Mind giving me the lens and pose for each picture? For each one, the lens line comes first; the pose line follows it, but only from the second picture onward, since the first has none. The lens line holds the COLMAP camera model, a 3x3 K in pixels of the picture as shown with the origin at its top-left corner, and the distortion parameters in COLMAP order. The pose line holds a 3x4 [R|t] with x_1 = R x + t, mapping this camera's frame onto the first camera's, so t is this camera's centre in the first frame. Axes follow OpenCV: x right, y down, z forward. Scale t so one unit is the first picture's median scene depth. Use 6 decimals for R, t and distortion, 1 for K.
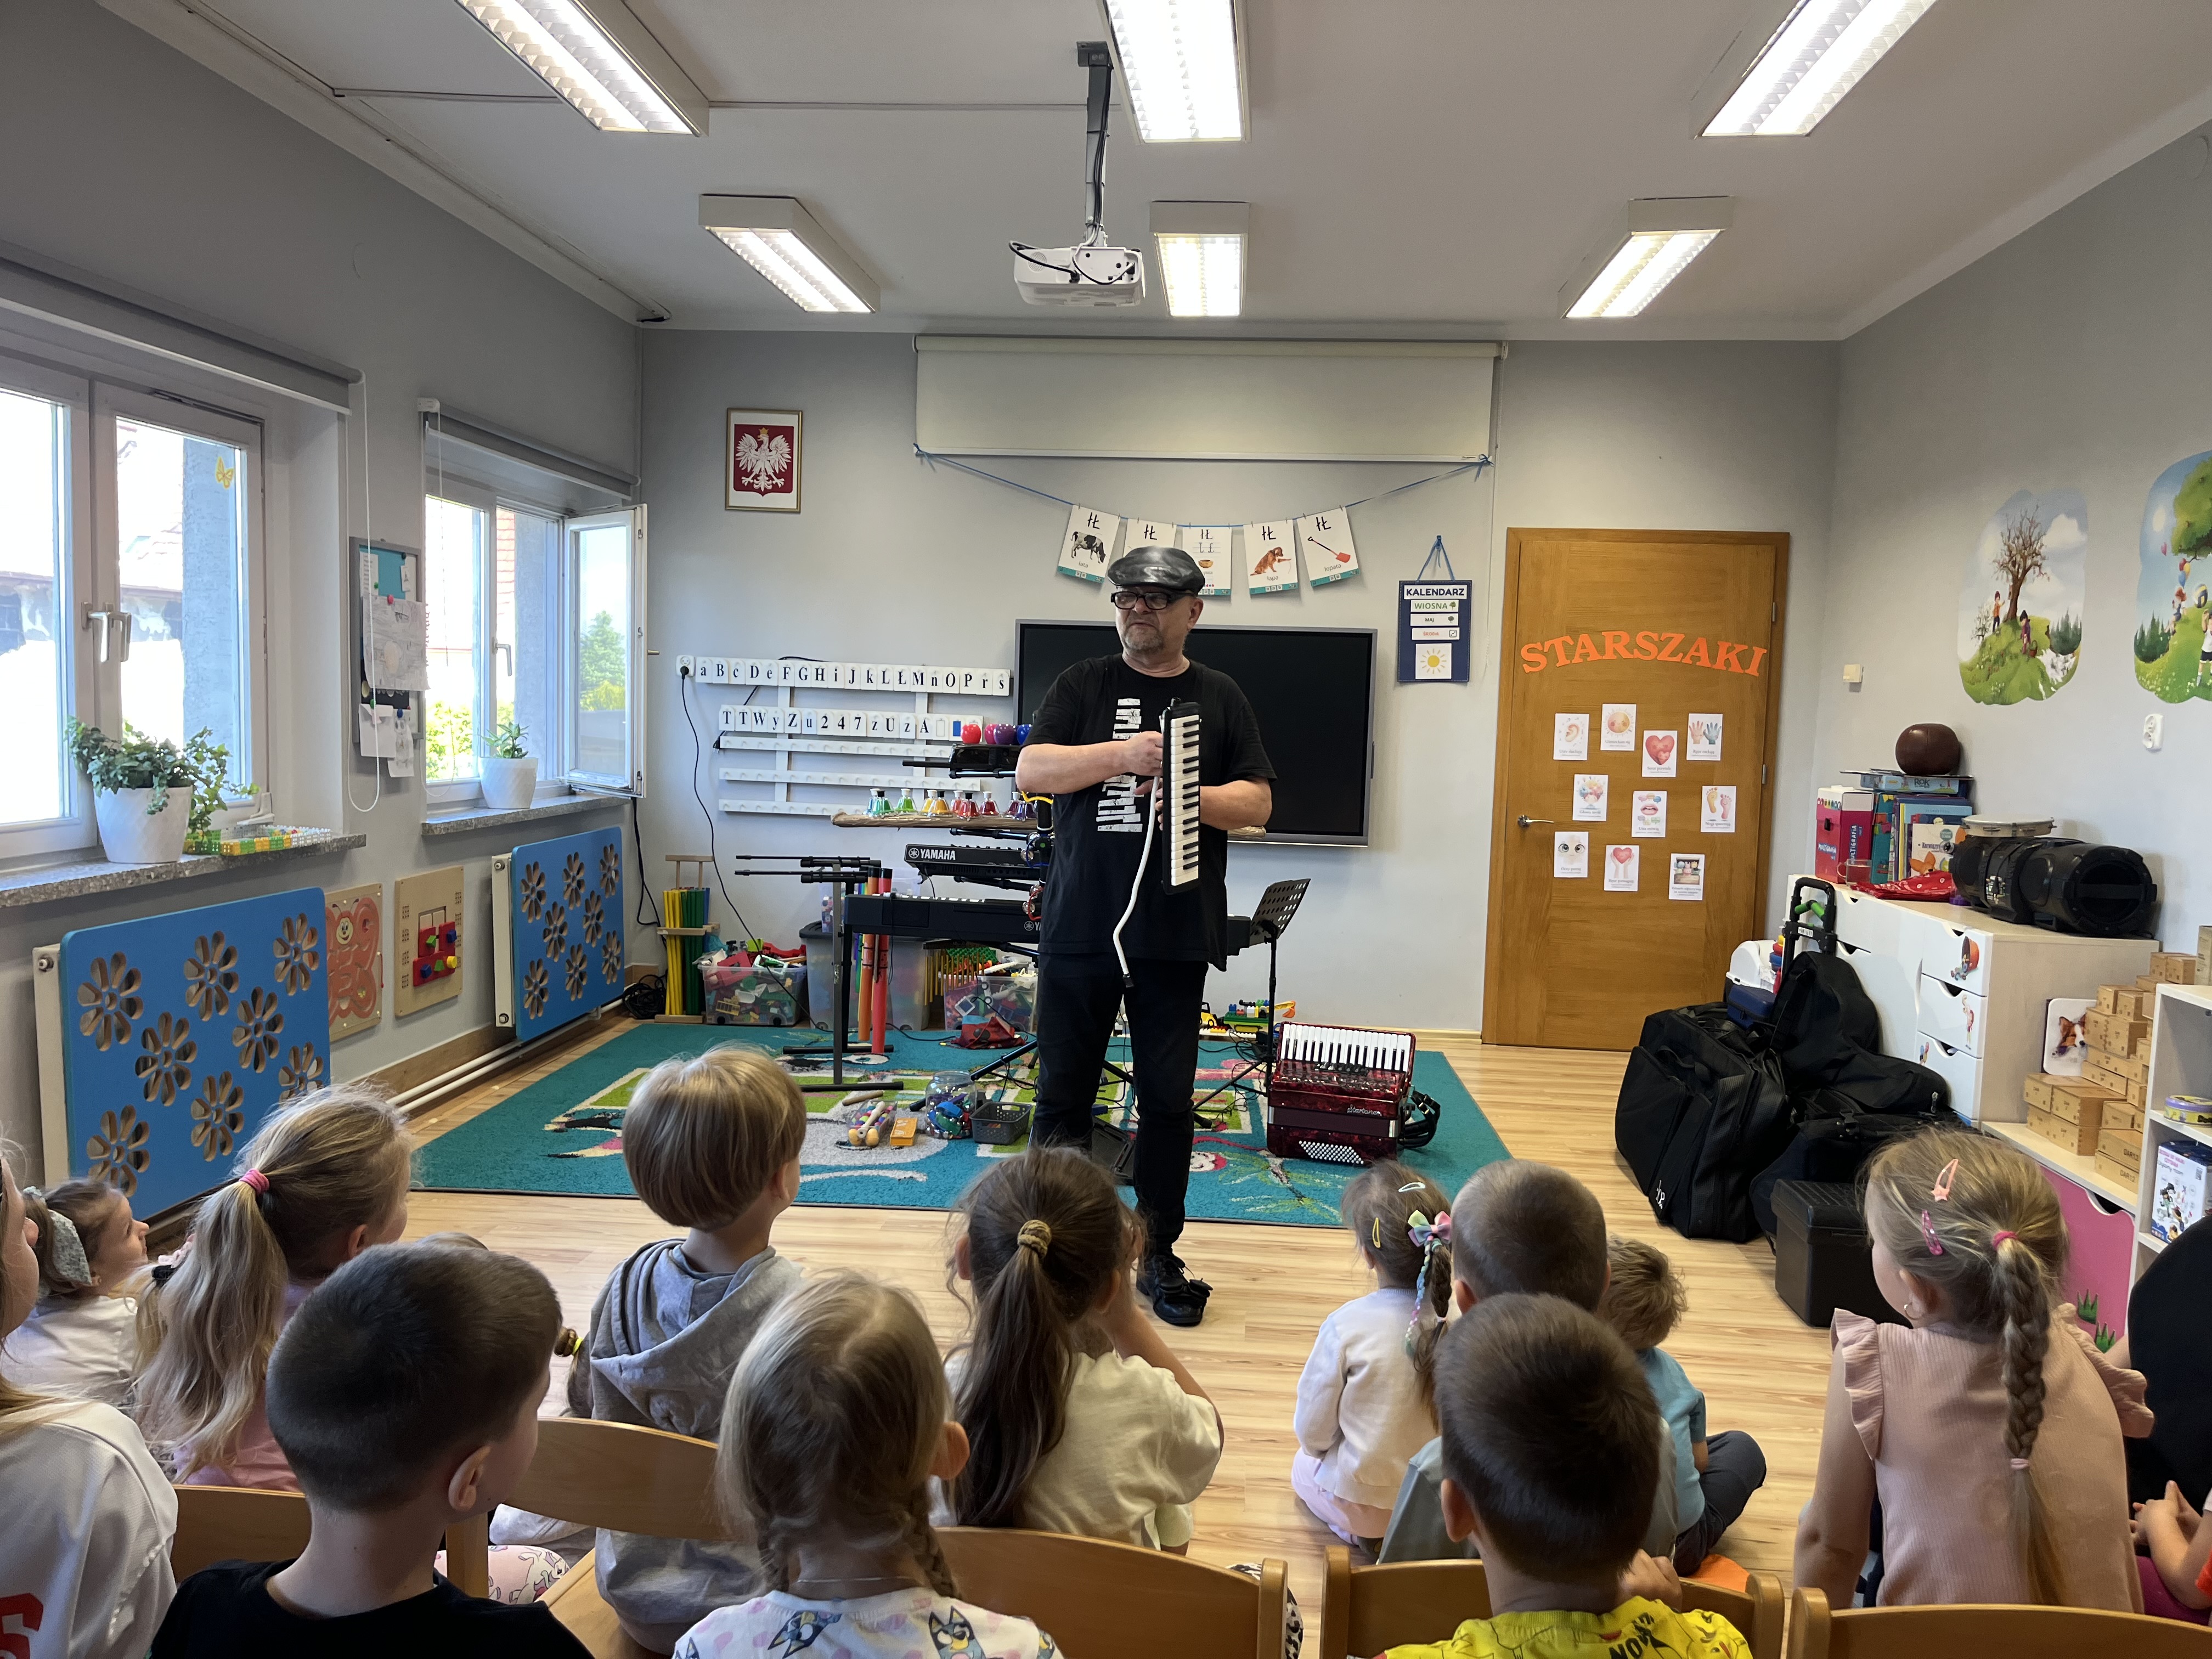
lens RADIAL K [[1714.5, 0, 1126.8], [0, 1714.5, 843.6], [0, 0, 1]] dist [0.053346, -0.057438]
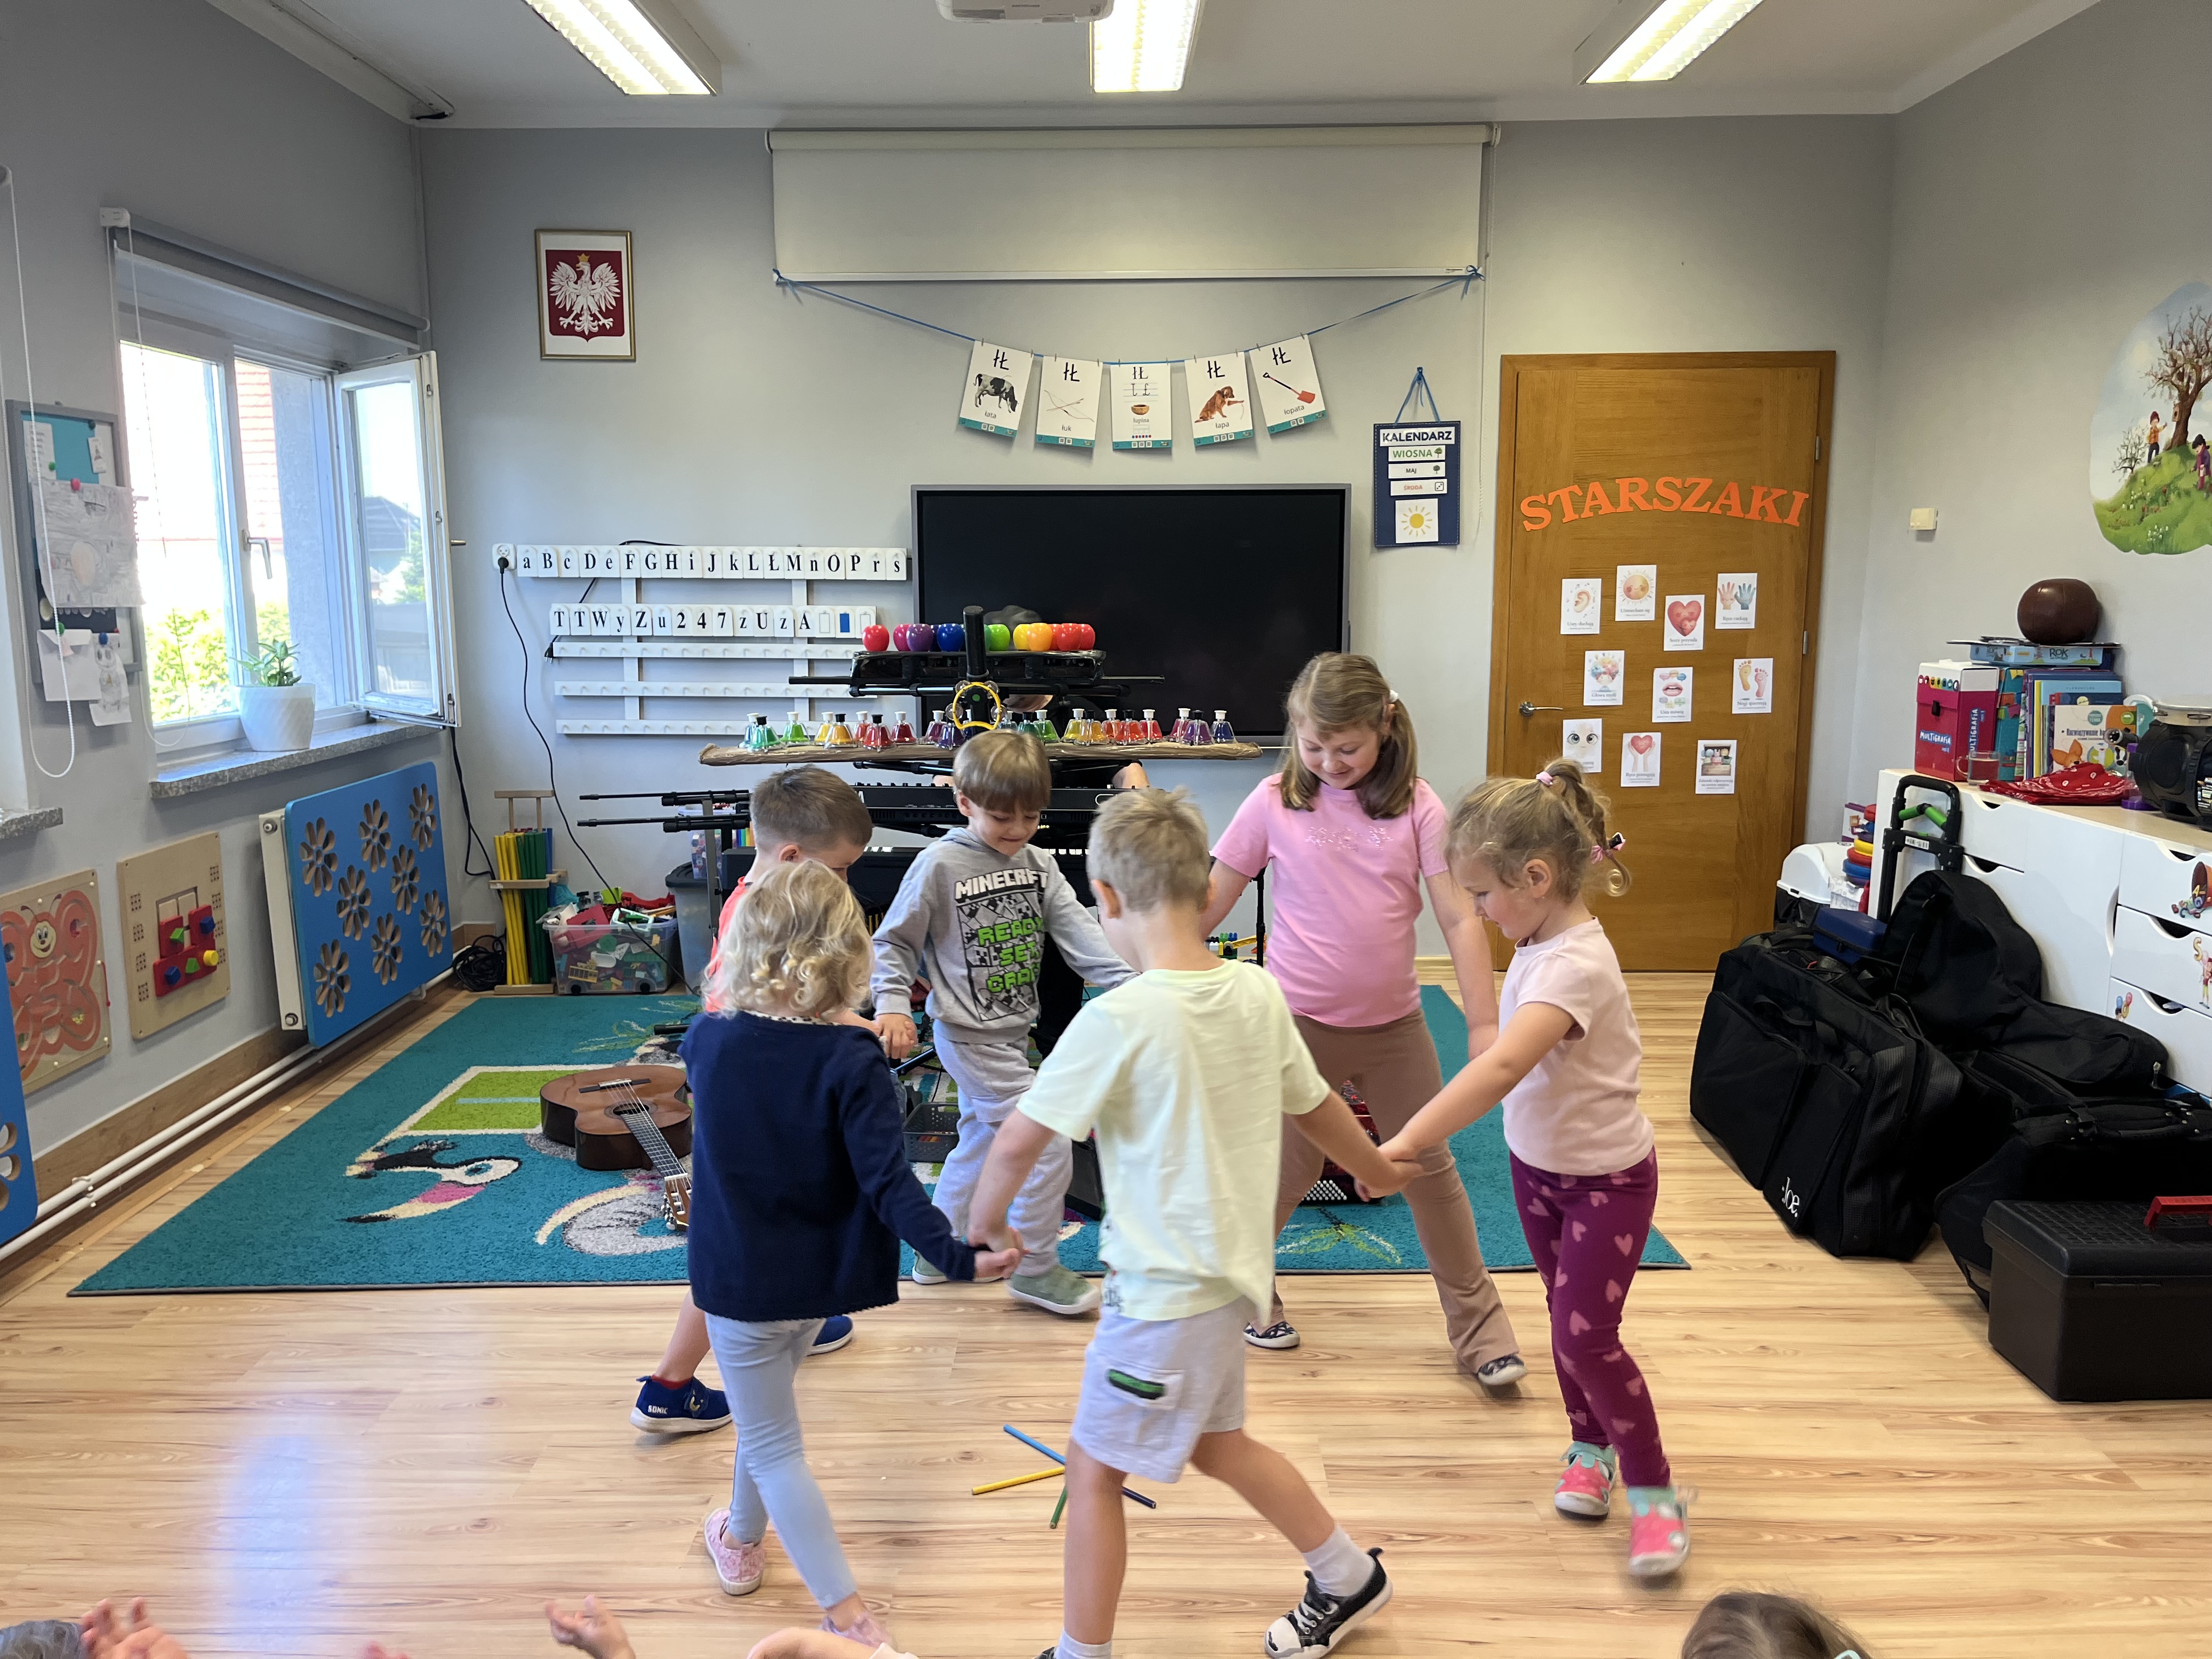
lens RADIAL K [[1702.9, 0, 1106.8], [0, 1702.9, 839.0], [0, 0, 1]] dist [0.030178, -0.028089]
pose [[0.996969, -0.044808, 0.063594, -0.031489], [0.039849, 0.996218, 0.077209, -0.022510], [-0.066813, -0.074441, 0.994985, 0.176632]]
